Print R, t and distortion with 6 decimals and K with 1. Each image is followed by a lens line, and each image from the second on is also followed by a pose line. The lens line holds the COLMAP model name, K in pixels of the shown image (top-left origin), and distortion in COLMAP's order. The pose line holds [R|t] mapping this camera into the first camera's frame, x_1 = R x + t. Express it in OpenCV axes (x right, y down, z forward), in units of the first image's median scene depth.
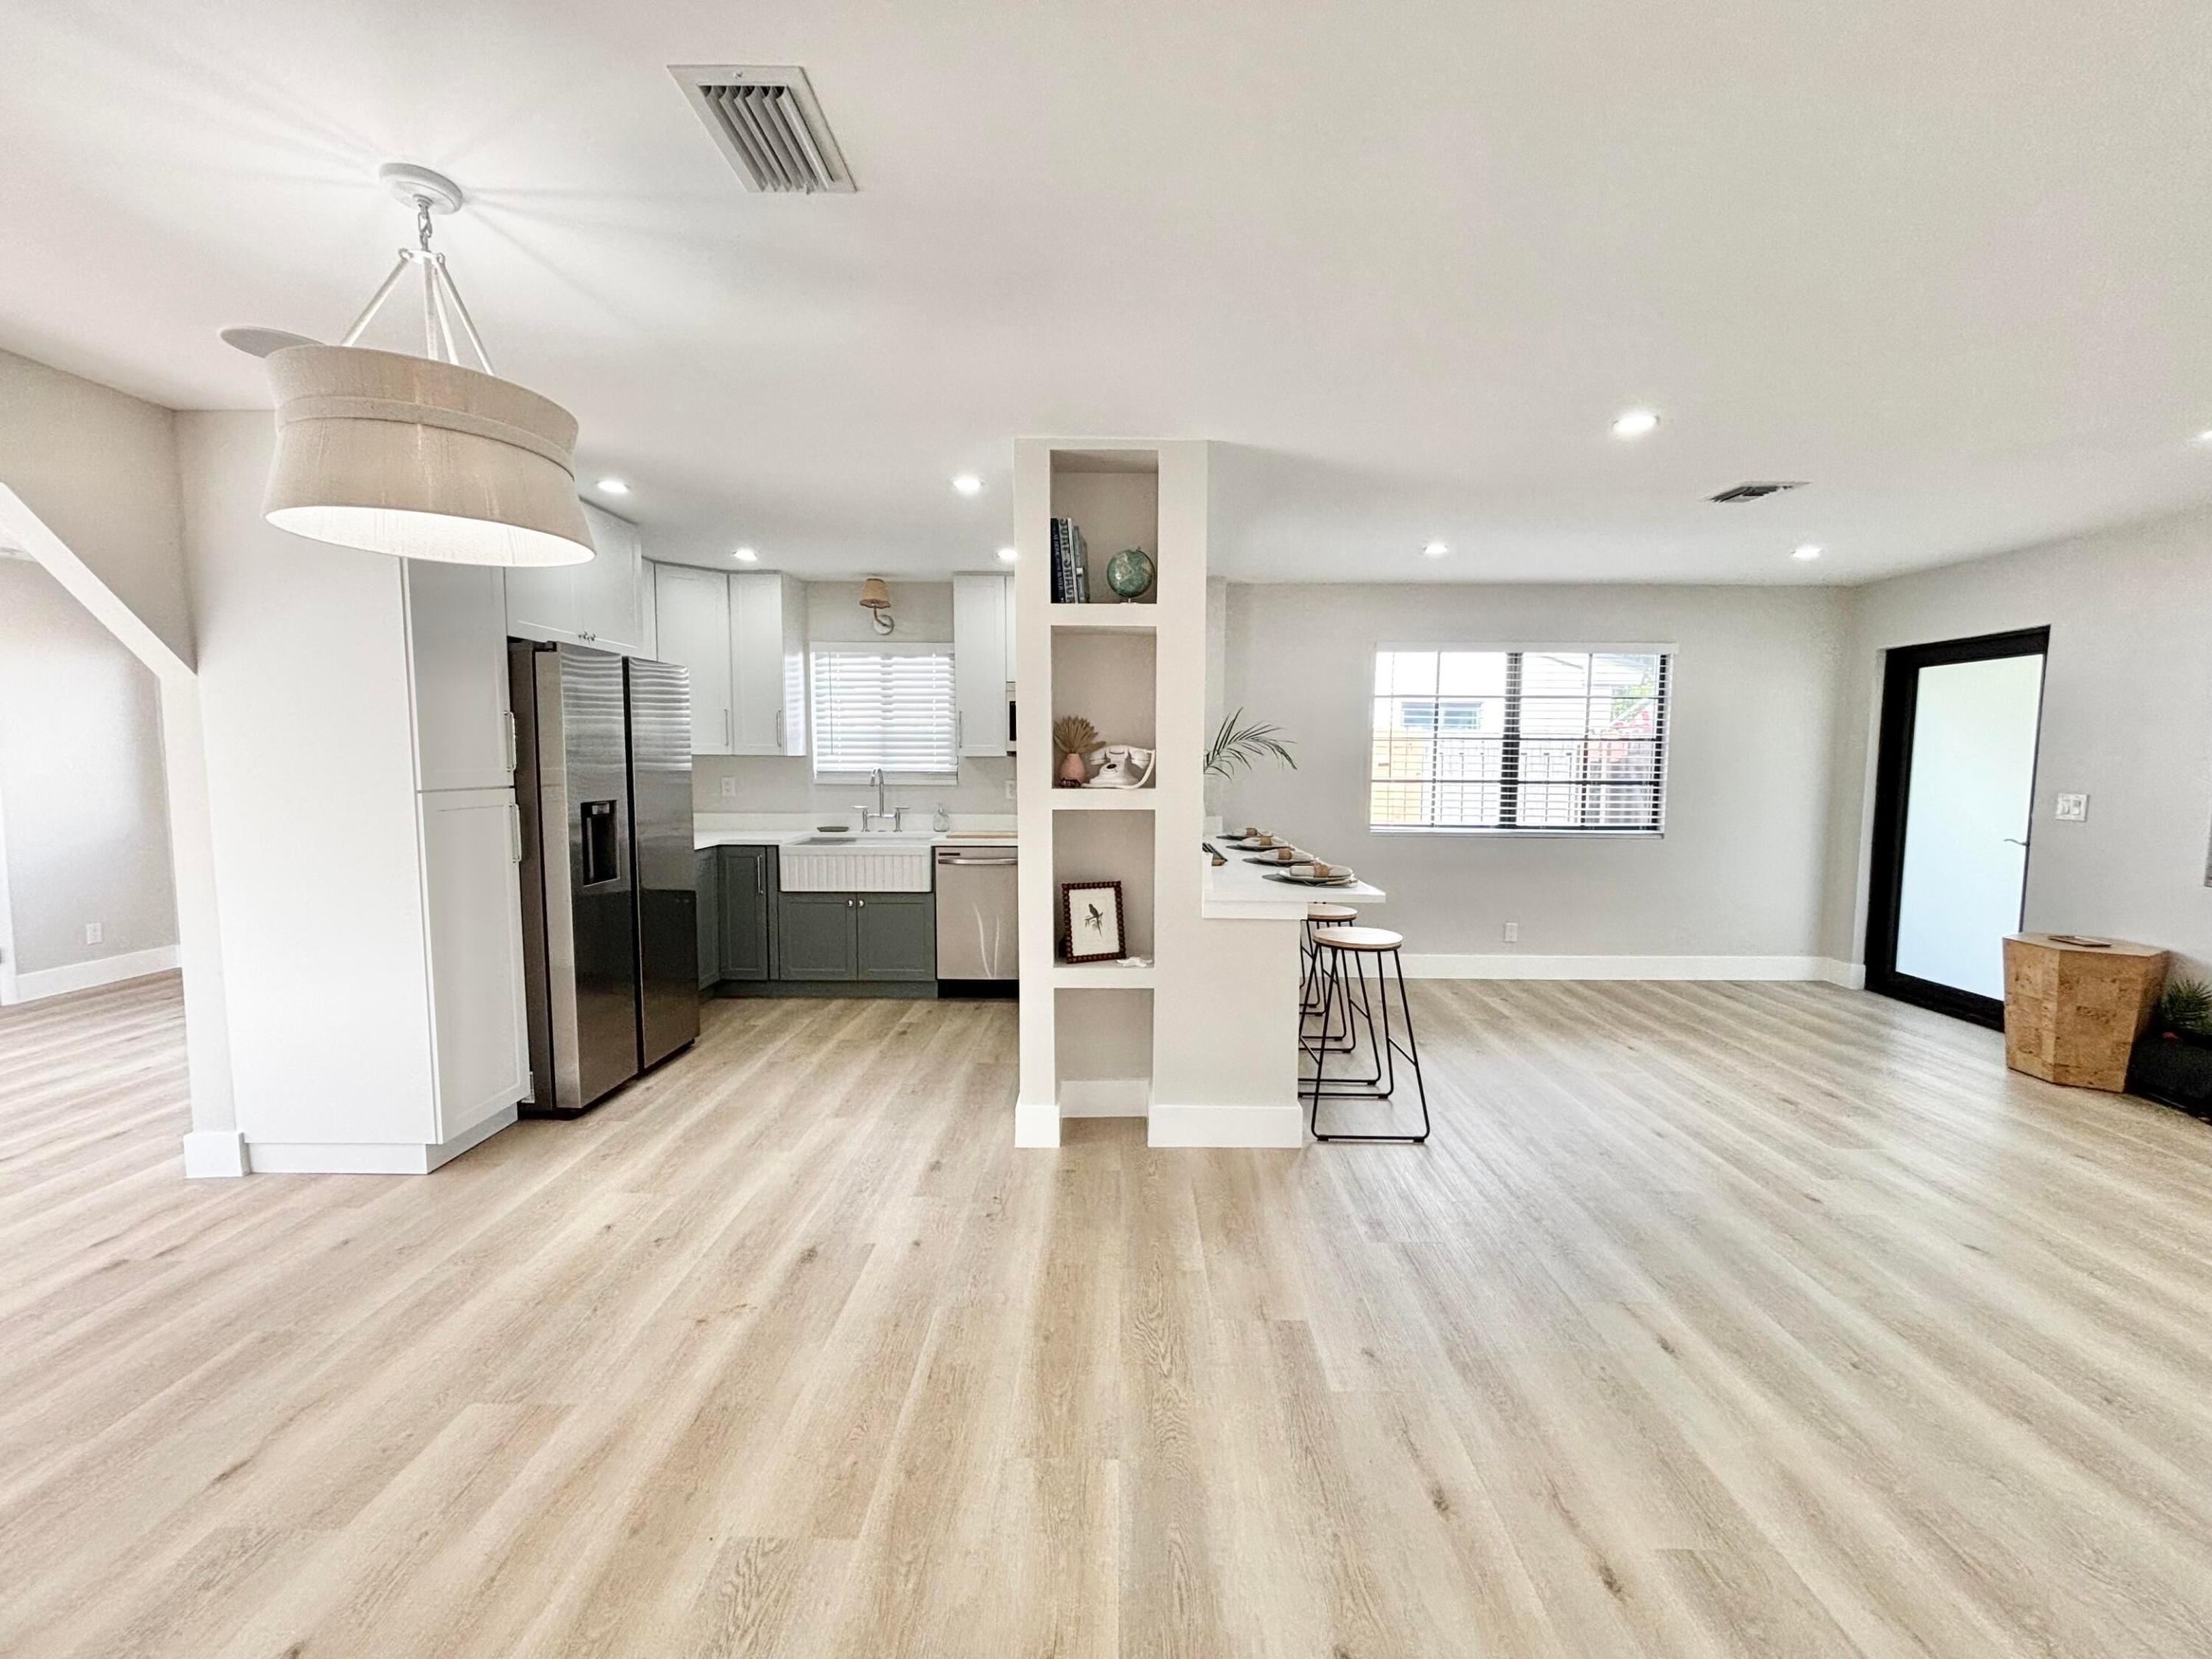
lens RADIAL K [[887.1, 0, 1115.0], [0, 887.1, 824.9], [0, 0, 1]] dist [0.004206, 0.000563]
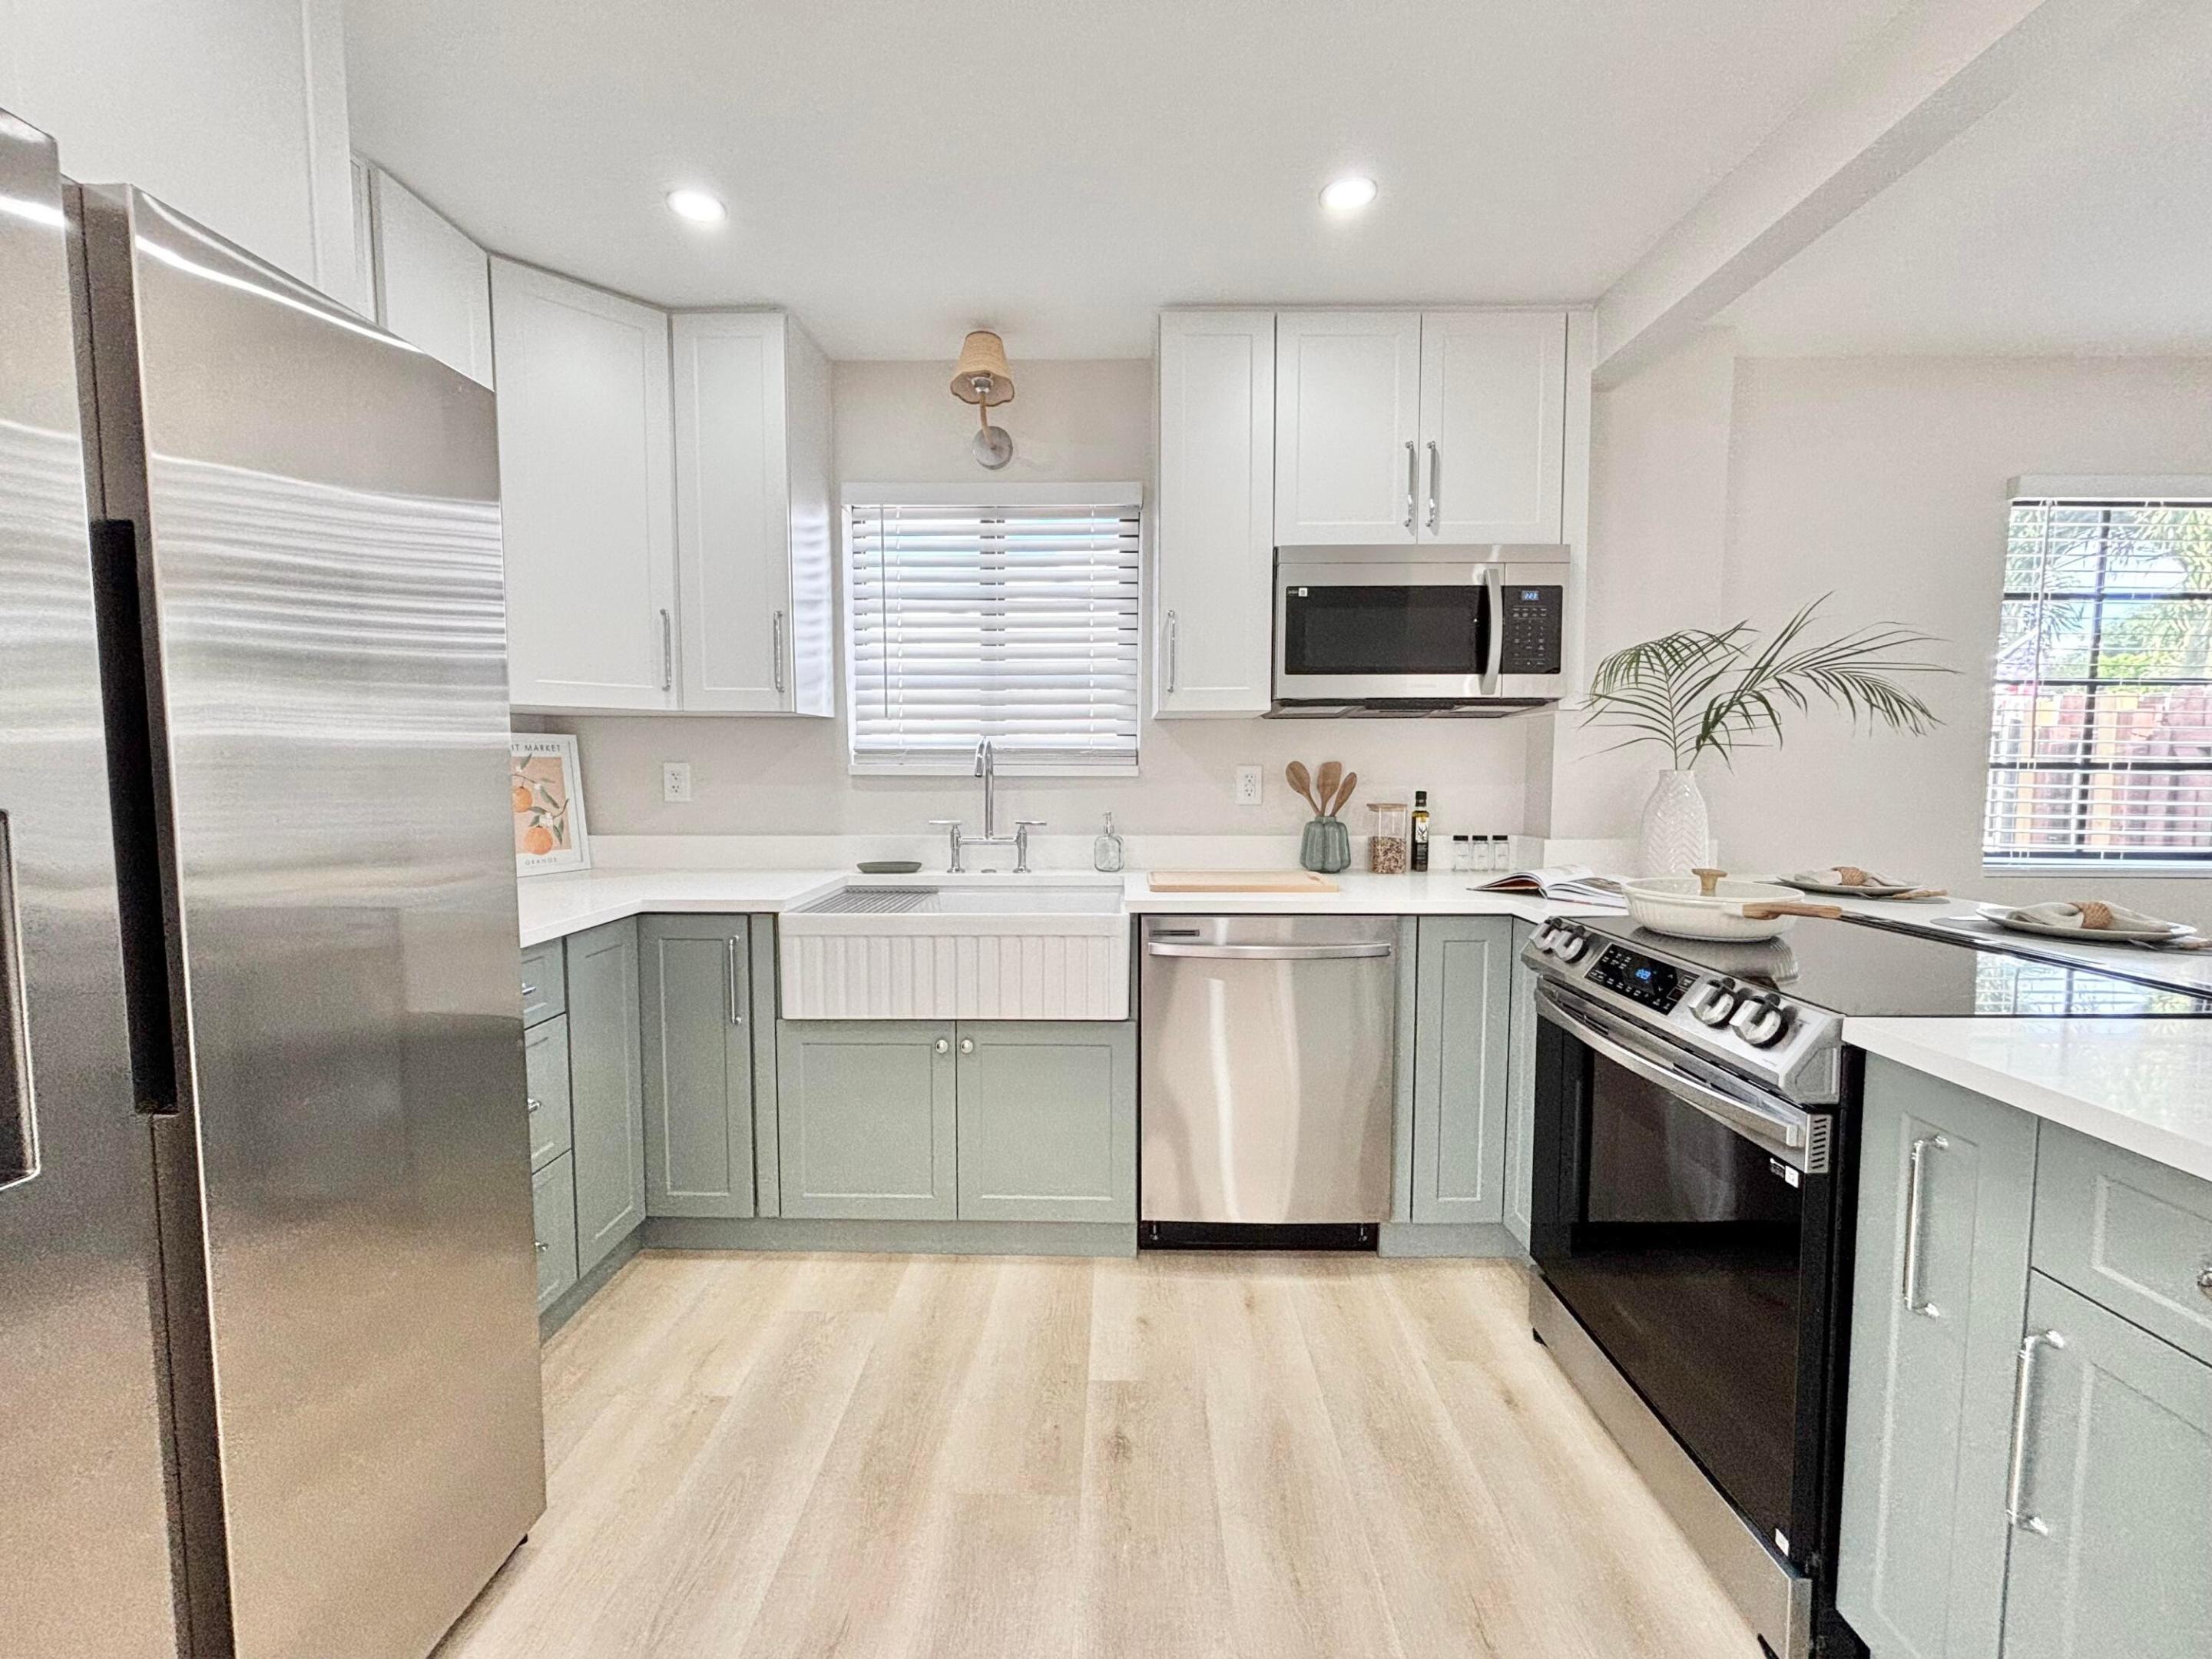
lens RADIAL K [[887.1, 0, 1103.4], [0, 887.1, 825.9], [0, 0, 1]] dist [0.004206, 0.000563]
pose [[0.999962, -0.000188, -0.008756, -0.199213], [0.000130, 0.999978, -0.006641, -0.014749], [0.008757, 0.006640, 0.999940, 0.522641]]
